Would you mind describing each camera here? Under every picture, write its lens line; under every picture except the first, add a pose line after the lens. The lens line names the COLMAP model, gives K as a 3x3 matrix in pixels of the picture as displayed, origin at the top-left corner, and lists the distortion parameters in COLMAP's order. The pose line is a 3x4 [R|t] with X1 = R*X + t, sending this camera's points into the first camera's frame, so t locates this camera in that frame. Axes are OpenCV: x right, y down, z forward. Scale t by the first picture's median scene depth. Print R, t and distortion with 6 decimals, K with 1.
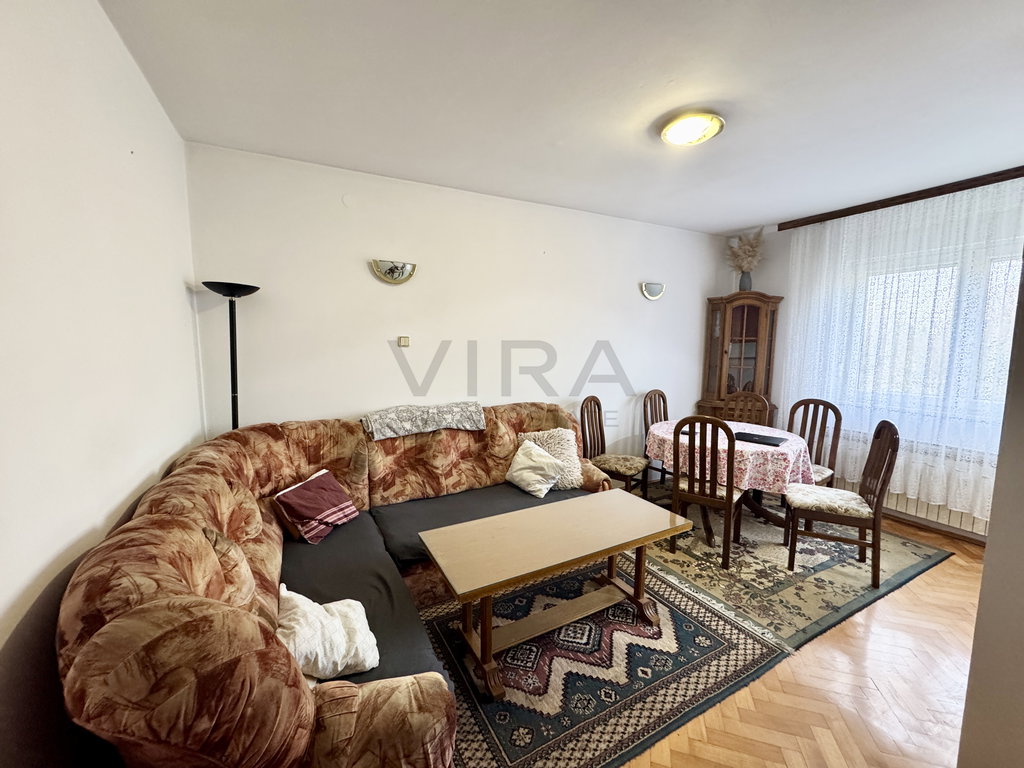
lens RADIAL K [[405.9, 0, 509.0], [0, 405.9, 385.9], [0, 0, 1]] dist [-0.000675, -0.000530]
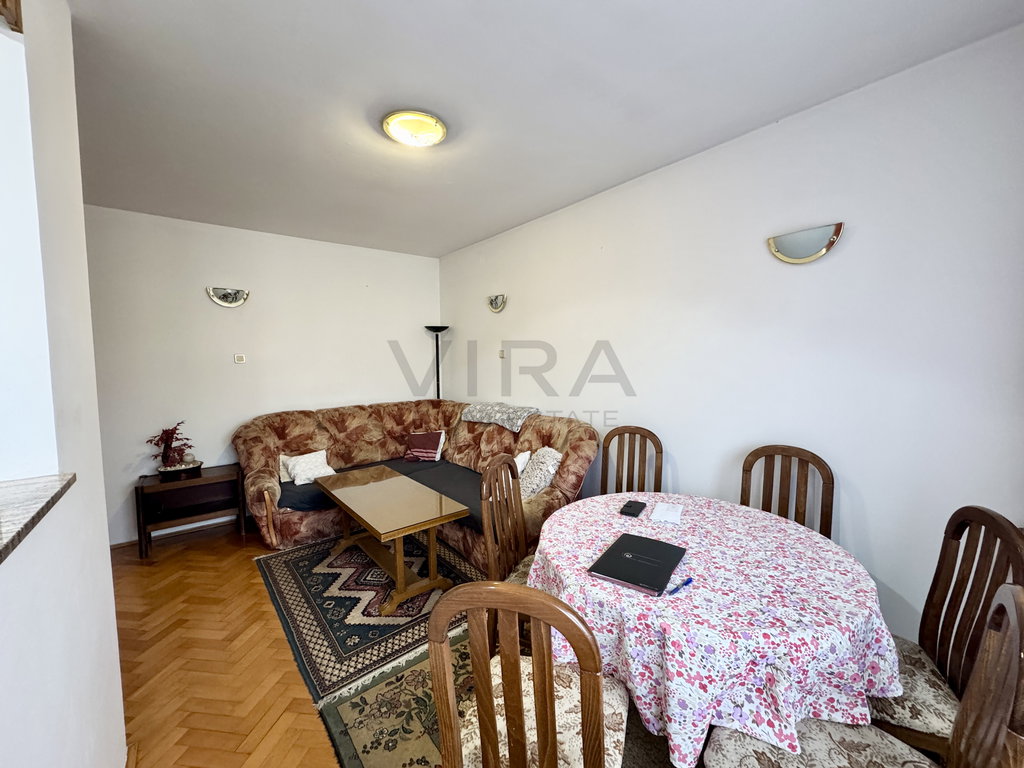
lens RADIAL K [[405.9, 0, 511.0], [0, 405.9, 386.9], [0, 0, 1]] dist [-0.000675, -0.000530]
pose [[0.199546, 0.071070, -0.977308, 1.360719], [-0.098697, 0.993752, 0.052114, -0.098797], [0.974905, 0.086058, 0.205314, 1.002087]]
